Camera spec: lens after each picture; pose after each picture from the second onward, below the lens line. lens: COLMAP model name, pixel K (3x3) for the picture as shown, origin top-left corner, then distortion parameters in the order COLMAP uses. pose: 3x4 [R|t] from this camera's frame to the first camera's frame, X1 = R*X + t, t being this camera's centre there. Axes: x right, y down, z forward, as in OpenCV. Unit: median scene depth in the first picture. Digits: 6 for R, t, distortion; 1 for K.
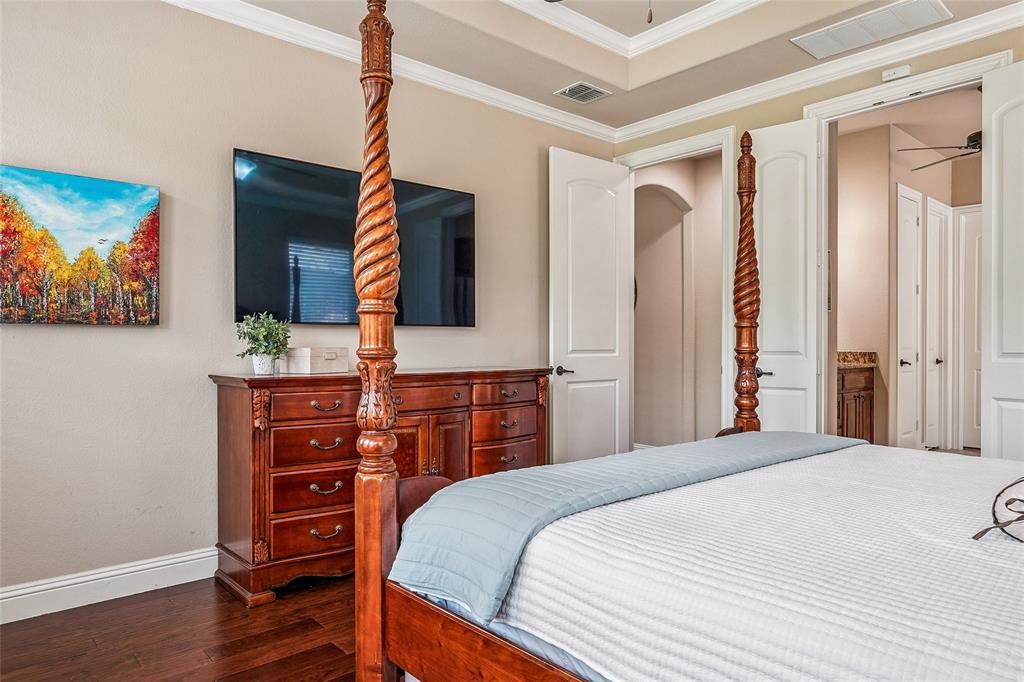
lens RADIAL K [[647.2, 0, 509.8], [0, 647.2, 347.3], [0, 0, 1]] dist [0.002792, 0.001073]
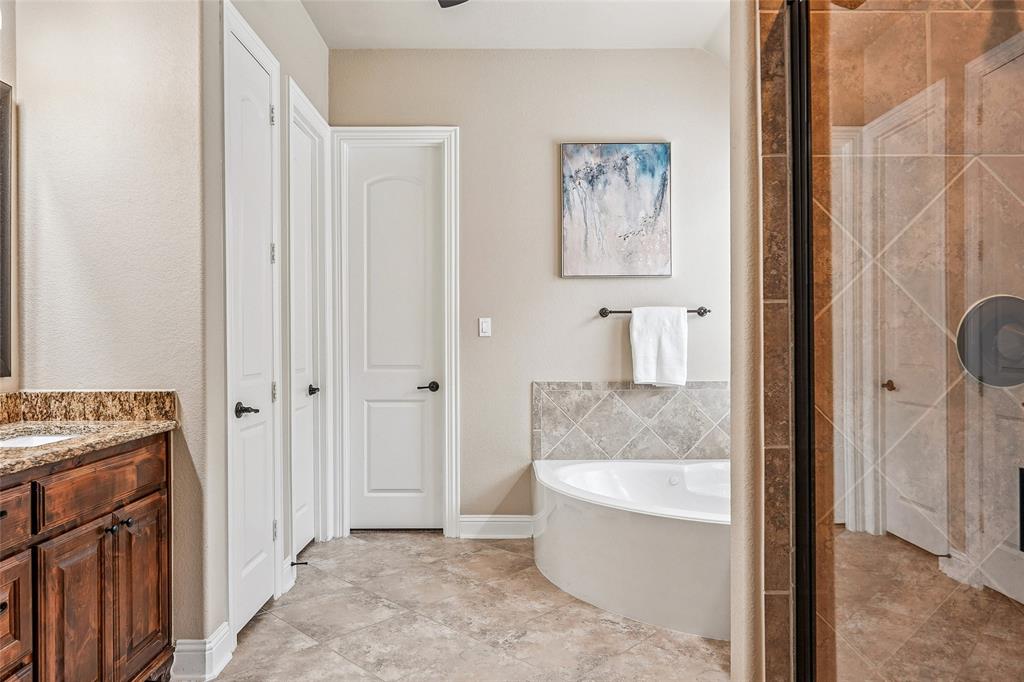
lens RADIAL K [[635.1, 0, 512.0], [0, 635.1, 341.0], [0, 0, 1]] dist [0.000184, 0.000407]
pose [[0.634356, -0.008122, 0.772998, 0.383182], [0.011344, 0.999935, 0.001197, -0.021604], [-0.772958, 0.008009, 0.634407, 0.572355]]
